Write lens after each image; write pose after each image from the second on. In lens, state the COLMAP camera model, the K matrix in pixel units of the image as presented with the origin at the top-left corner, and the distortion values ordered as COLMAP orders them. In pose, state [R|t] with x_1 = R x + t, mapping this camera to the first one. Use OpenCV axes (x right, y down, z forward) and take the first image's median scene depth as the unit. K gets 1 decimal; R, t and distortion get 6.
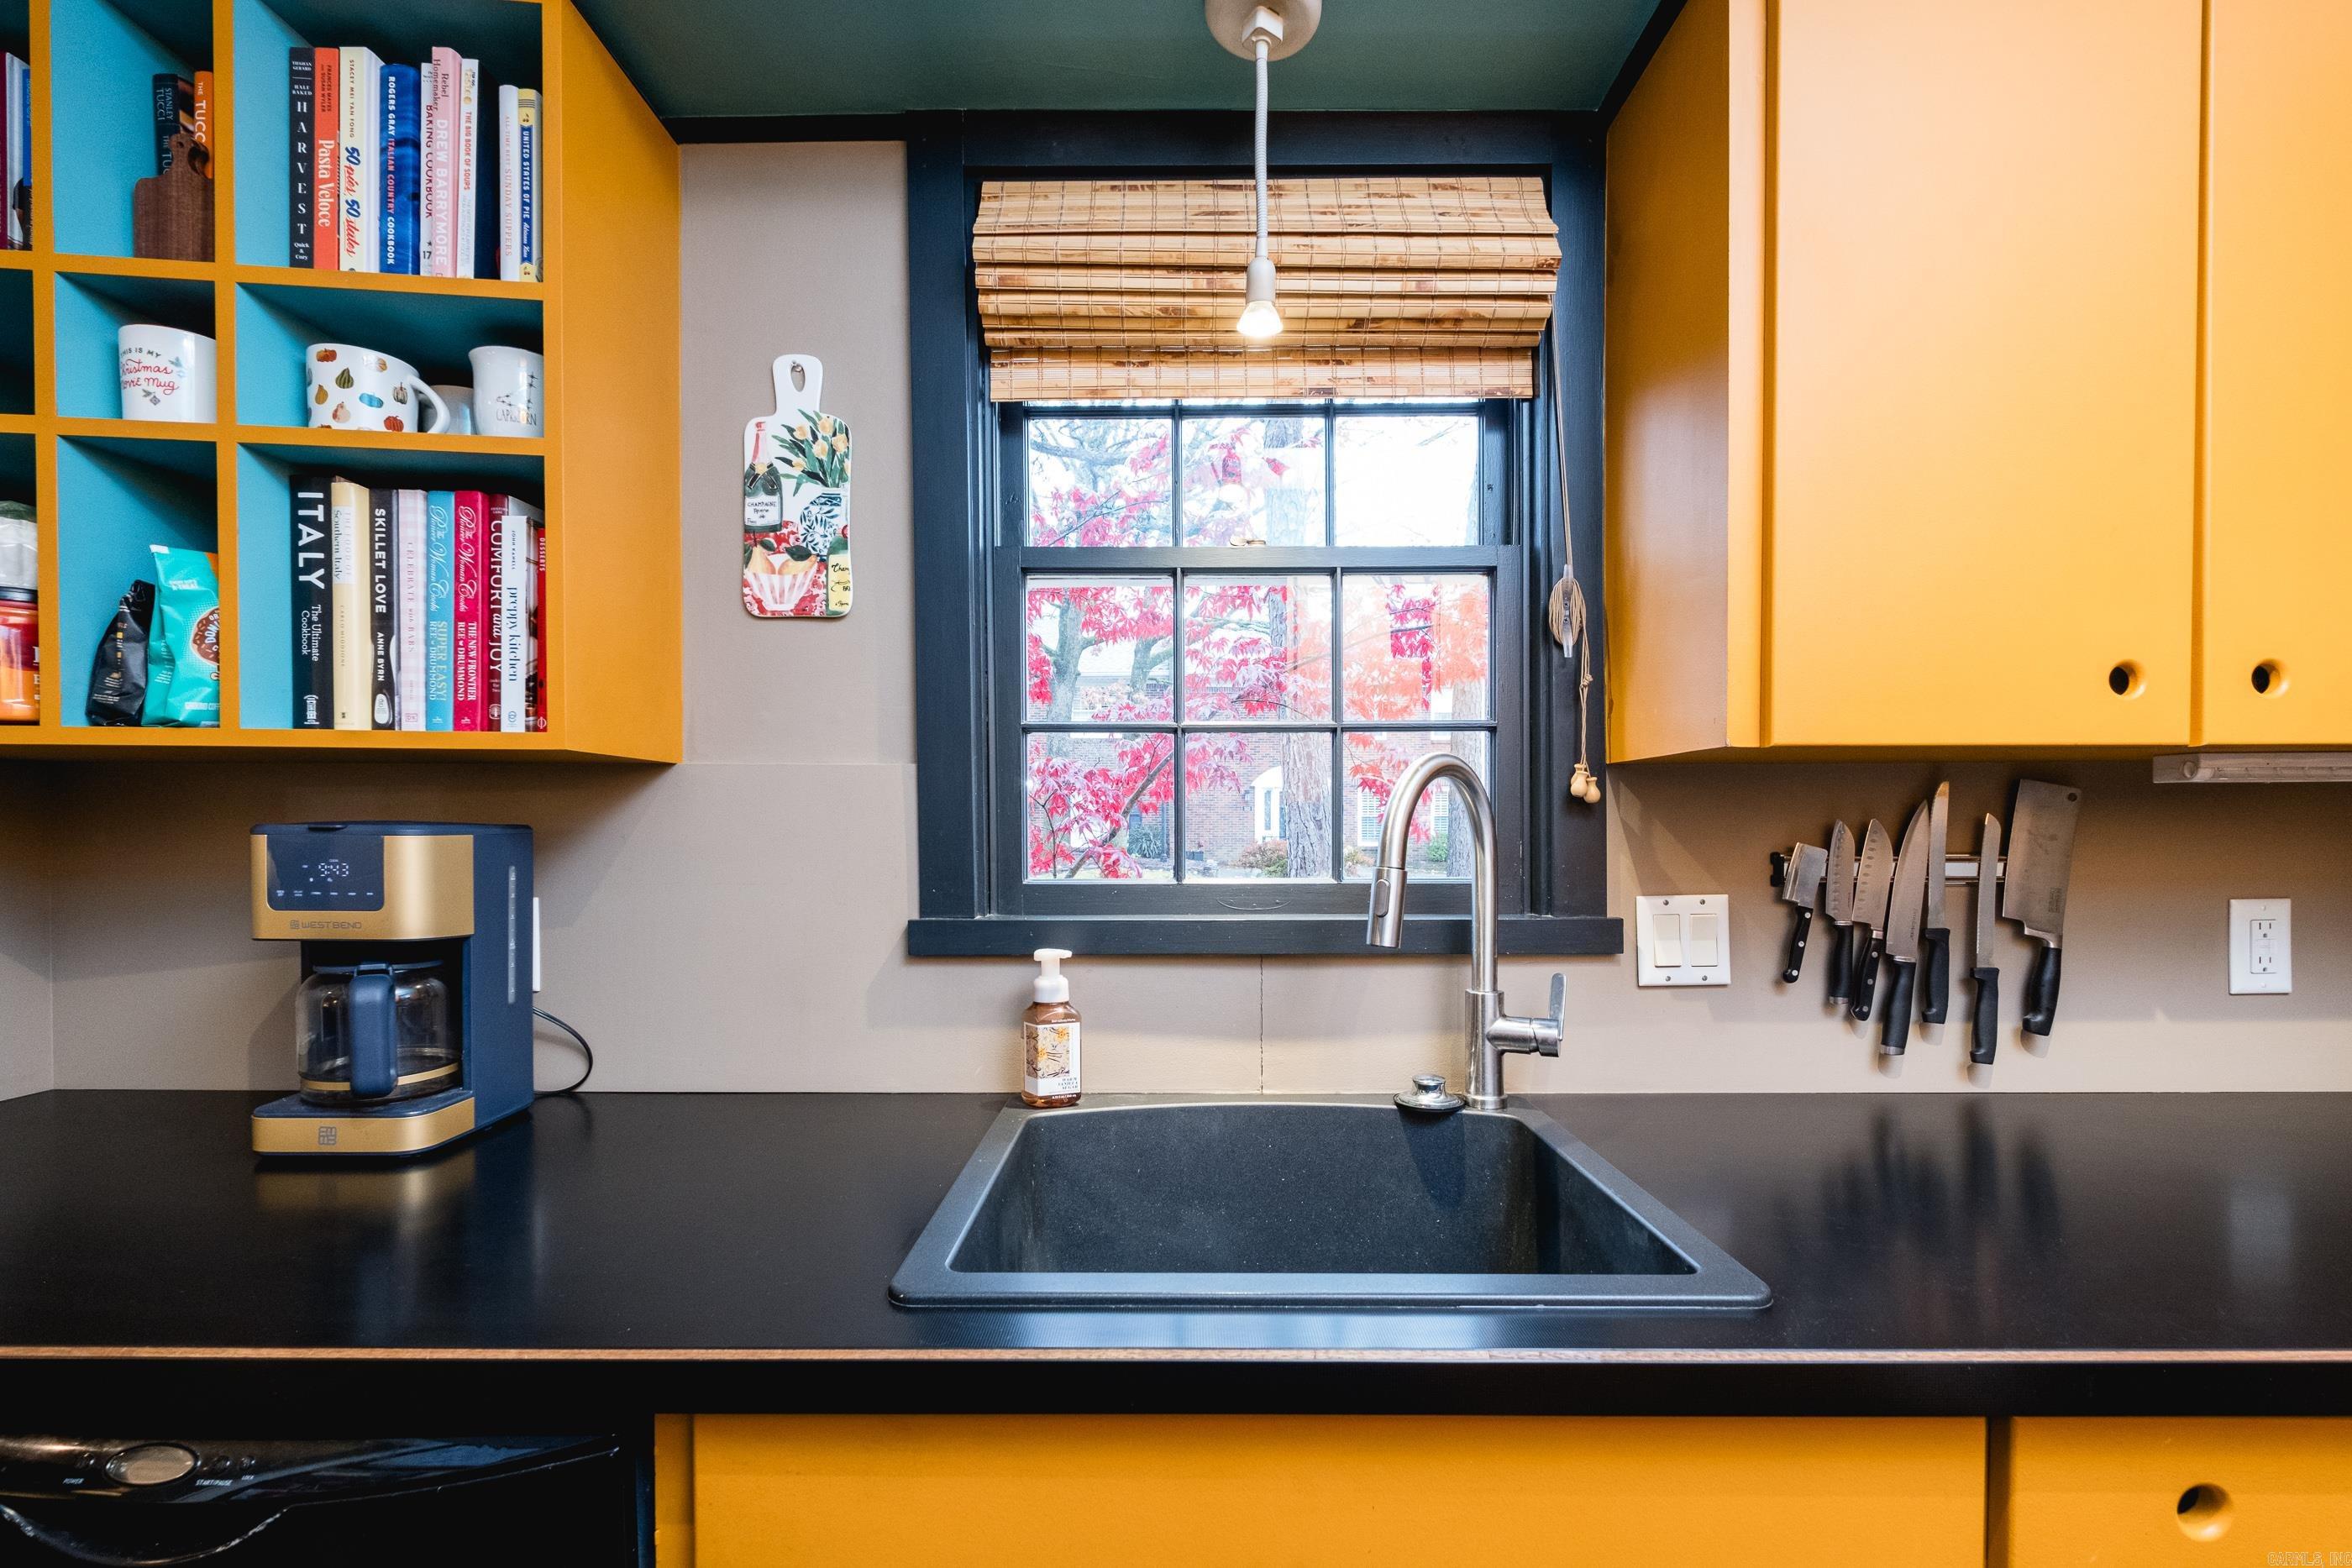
lens RADIAL K [[1024.0, 0, 1173.5], [0, 1024.0, 843.7], [0, 0, 1]] dist [-0.001287, -0.000455]
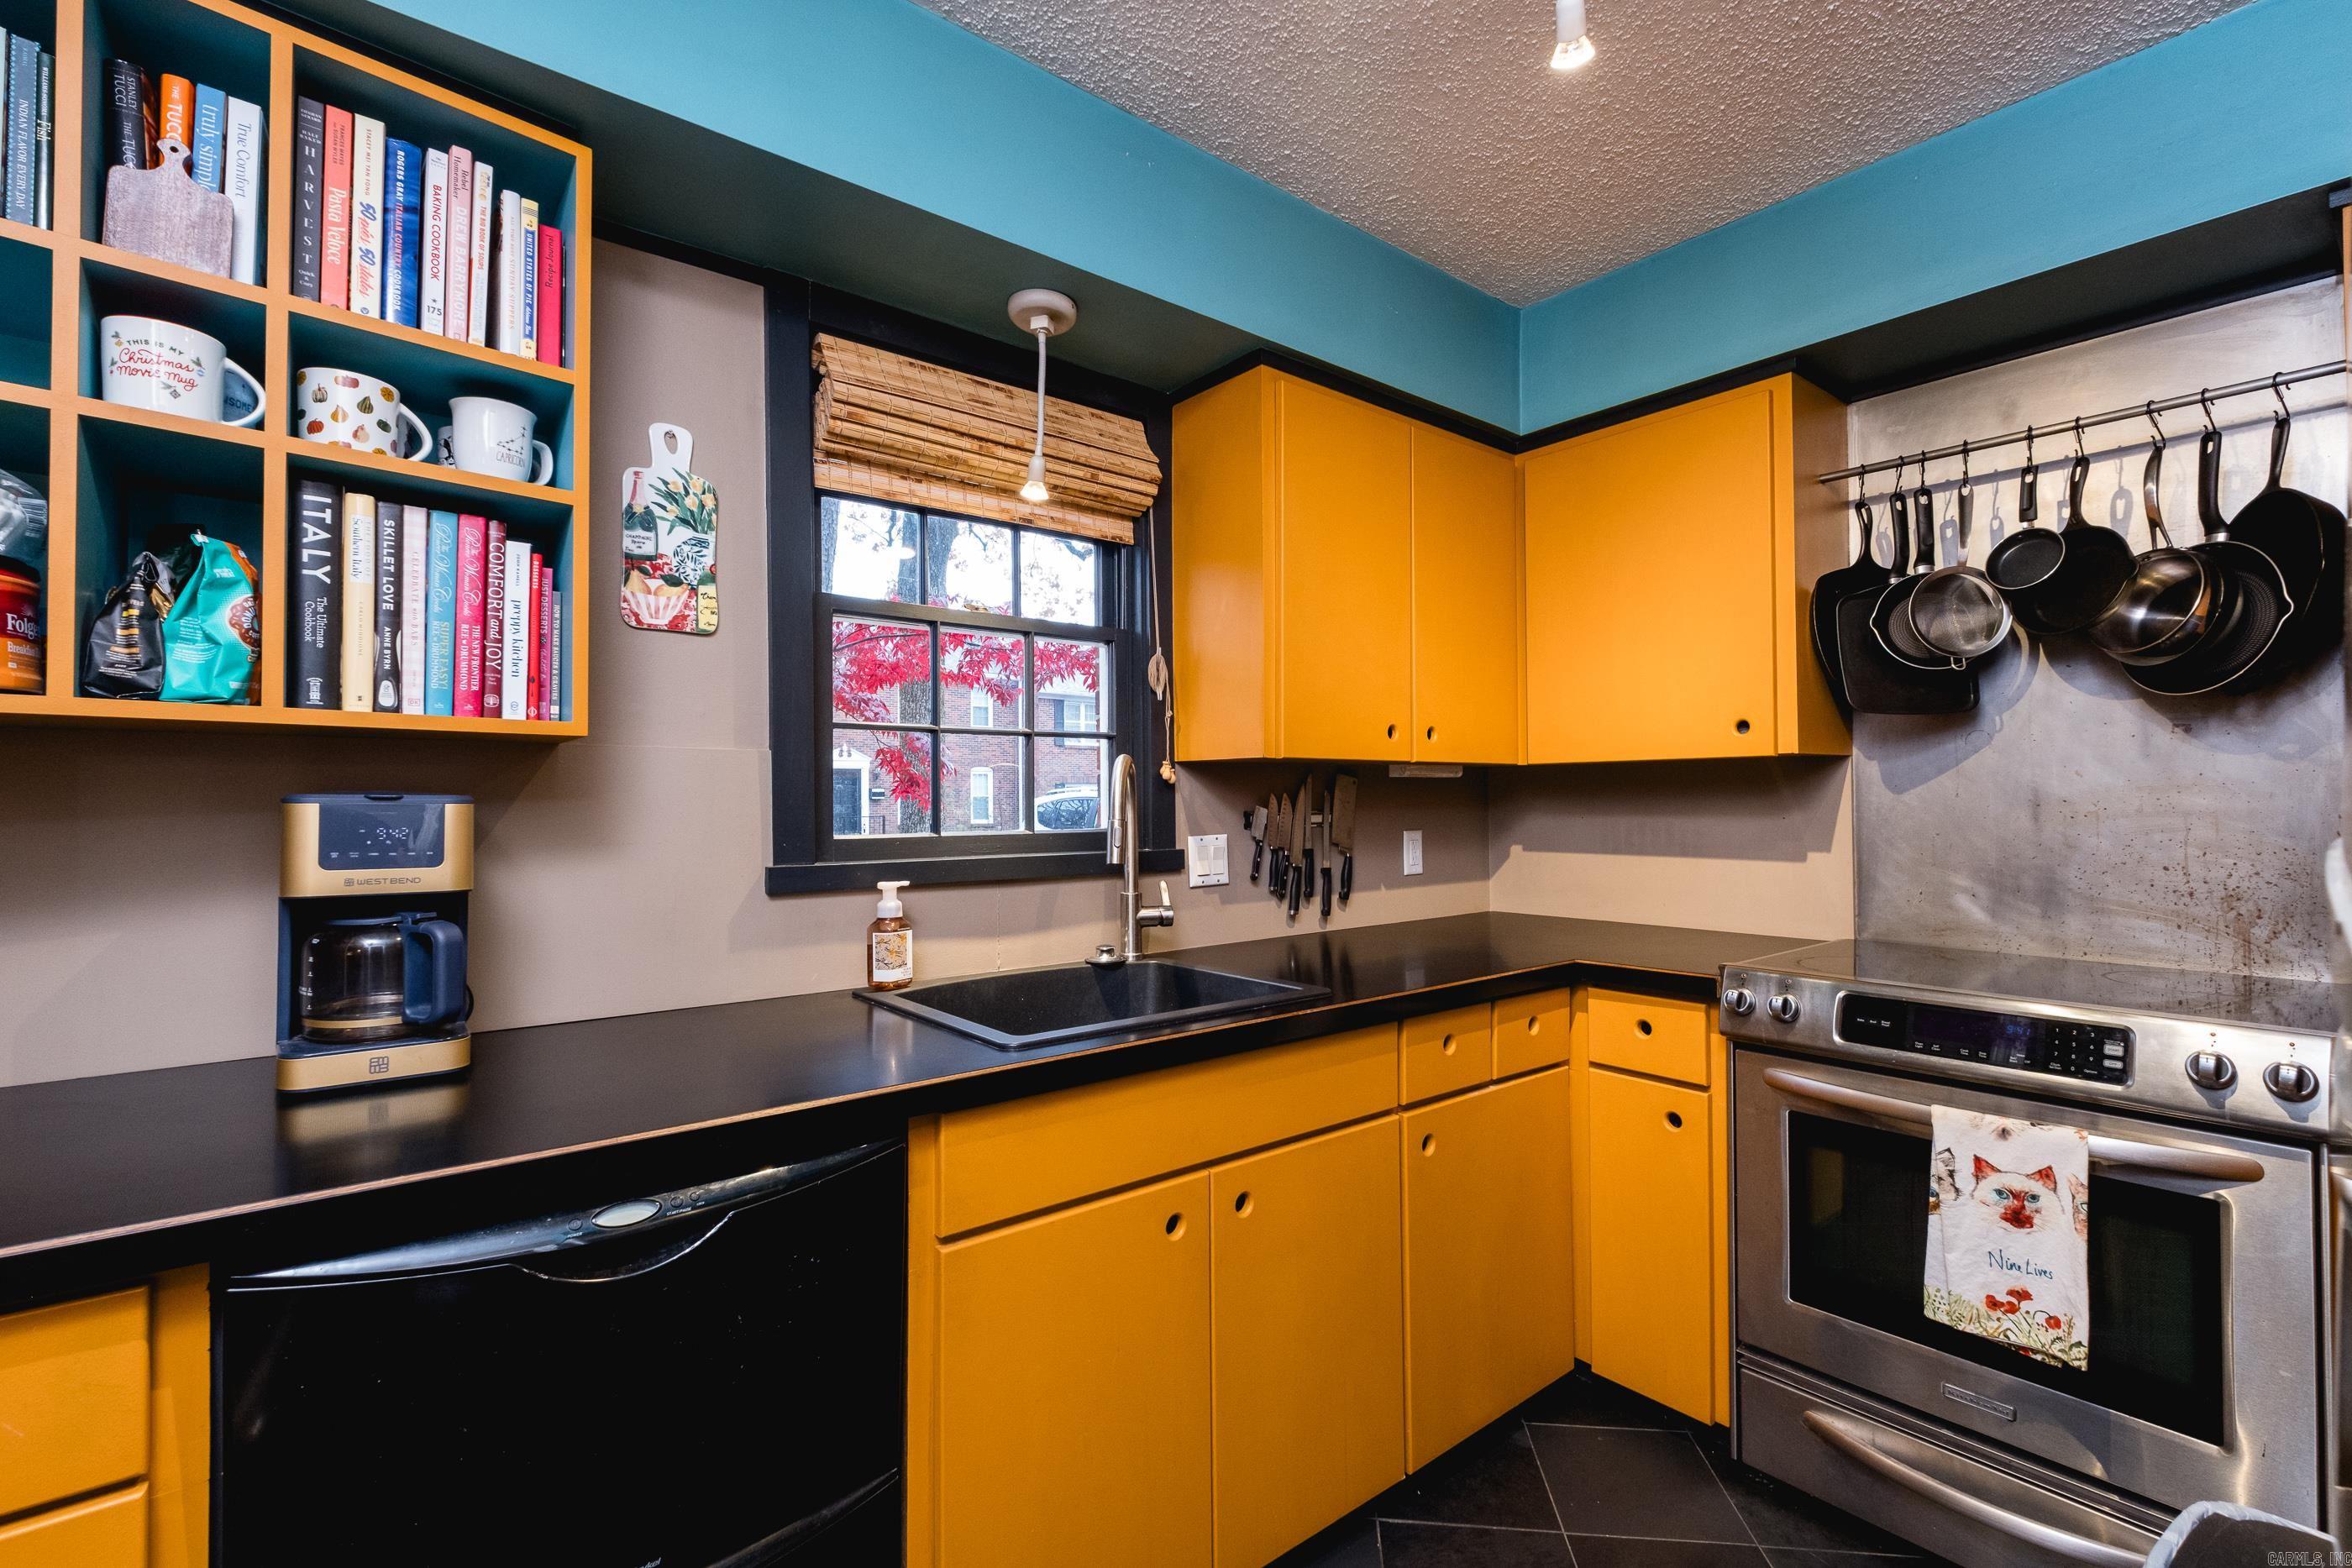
lens RADIAL K [[989.9, 0, 1201.4], [0, 989.9, 789.7], [0, 0, 1]] dist [-0.003639, -0.000808]
pose [[0.774004, 0.004405, 0.633166, -0.632460], [0.012656, 0.999668, -0.022426, 0.009633], [-0.633055, 0.025371, 0.773691, -0.350206]]
